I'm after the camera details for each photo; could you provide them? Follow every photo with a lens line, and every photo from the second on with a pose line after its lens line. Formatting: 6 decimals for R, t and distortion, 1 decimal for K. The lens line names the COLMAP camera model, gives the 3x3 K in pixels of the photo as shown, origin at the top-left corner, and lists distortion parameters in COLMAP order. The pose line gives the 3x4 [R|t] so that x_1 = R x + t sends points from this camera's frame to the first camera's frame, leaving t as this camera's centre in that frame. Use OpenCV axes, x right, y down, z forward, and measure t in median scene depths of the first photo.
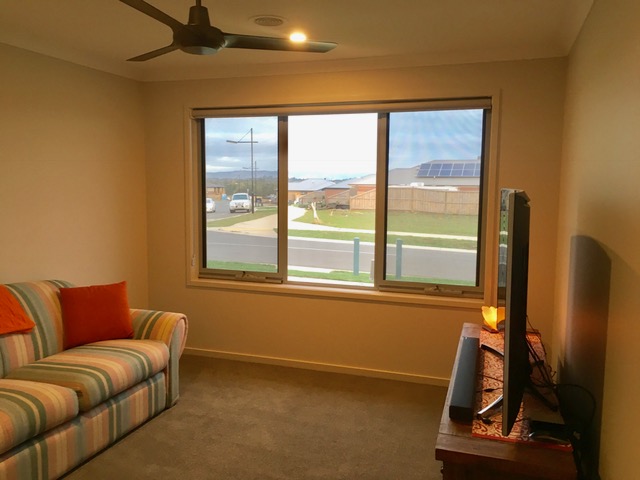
lens RADIAL K [[538.1, 0, 316.9], [0, 538.1, 236.7], [0, 0, 1]] dist [0.028611, -0.015344]
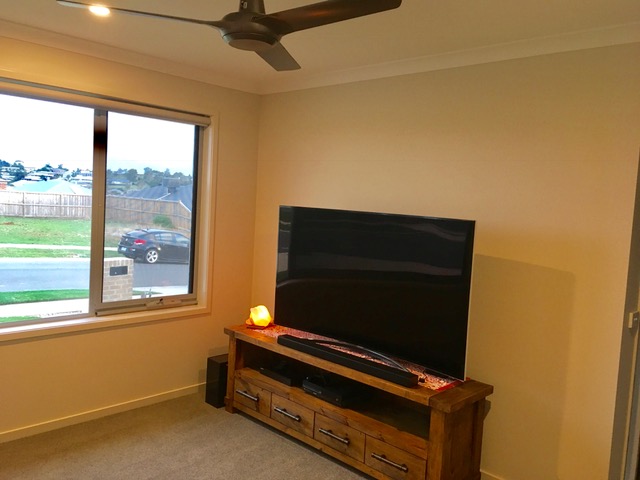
lens RADIAL K [[538.1, 0, 316.9], [0, 538.1, 236.7], [0, 0, 1]] dist [0.028611, -0.015344]
pose [[0.441963, -0.051818, 0.895536, -0.511555], [0.041301, 0.998447, 0.037391, -0.045503], [-0.896082, 0.020461, 0.443416, 0.310201]]
